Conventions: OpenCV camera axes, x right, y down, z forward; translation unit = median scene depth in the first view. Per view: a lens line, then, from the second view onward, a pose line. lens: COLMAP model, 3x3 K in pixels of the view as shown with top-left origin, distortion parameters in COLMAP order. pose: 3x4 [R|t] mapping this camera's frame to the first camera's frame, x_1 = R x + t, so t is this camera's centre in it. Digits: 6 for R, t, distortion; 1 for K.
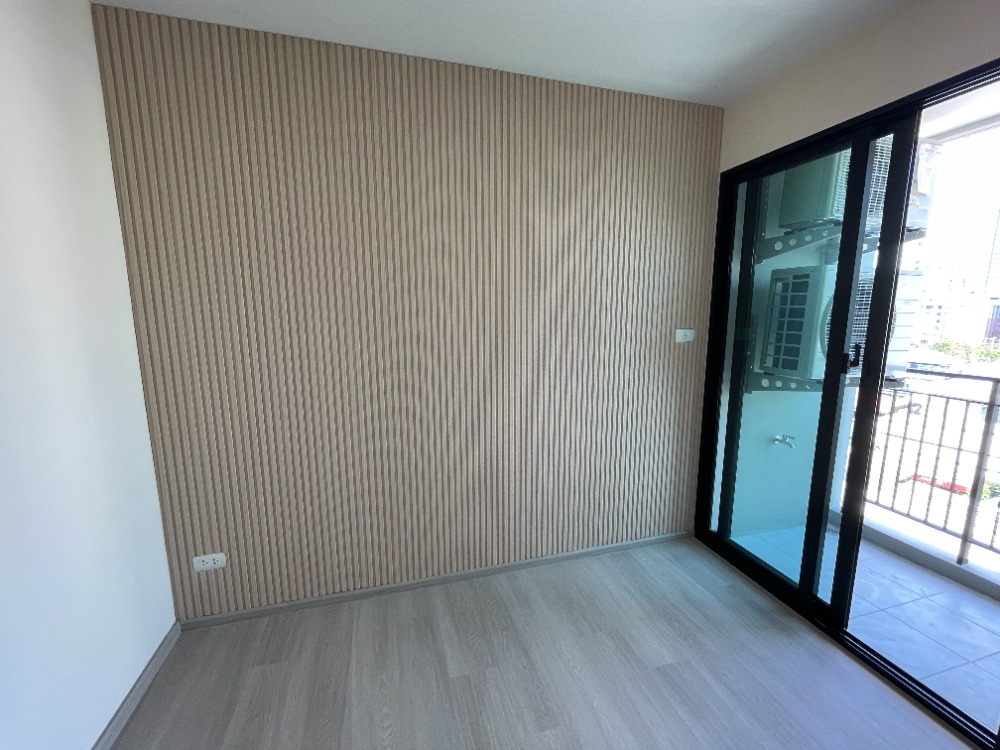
lens RADIAL K [[402.2, 0, 501.5], [0, 402.2, 373.8], [0, 0, 1]] dist [-0.002866, -0.000612]
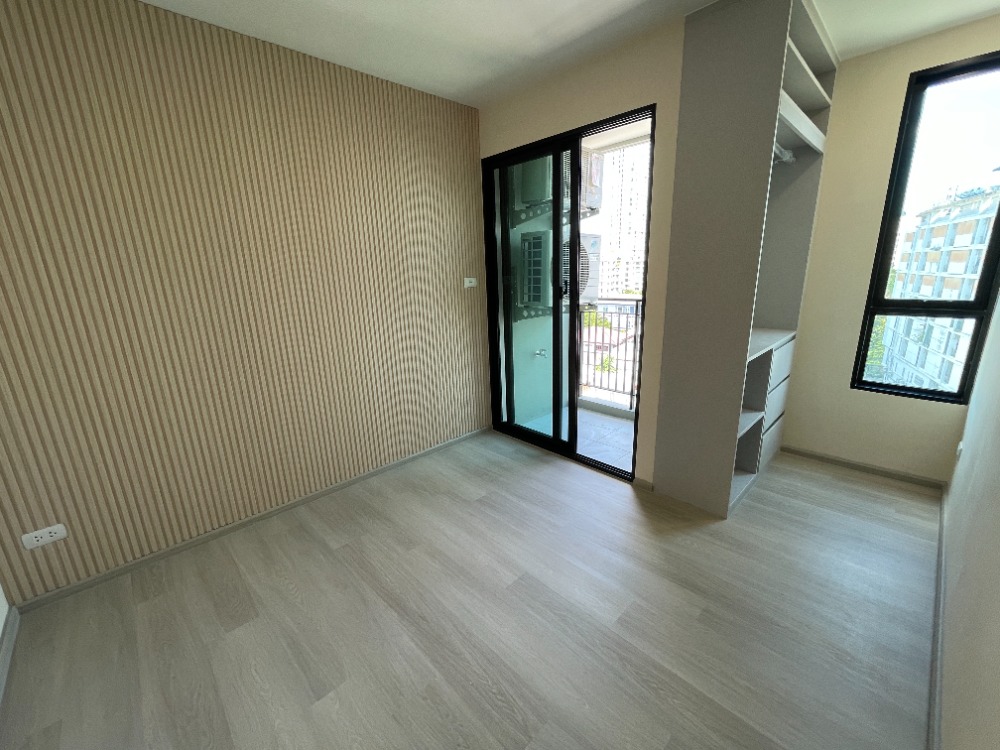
lens RADIAL K [[402.2, 0, 501.5], [0, 402.2, 373.8], [0, 0, 1]] dist [-0.002866, -0.000612]
pose [[0.880190, -0.142291, 0.452790, -0.121628], [0.100251, 0.988216, 0.115670, 0.070968], [-0.463913, -0.056419, 0.884082, -0.293904]]
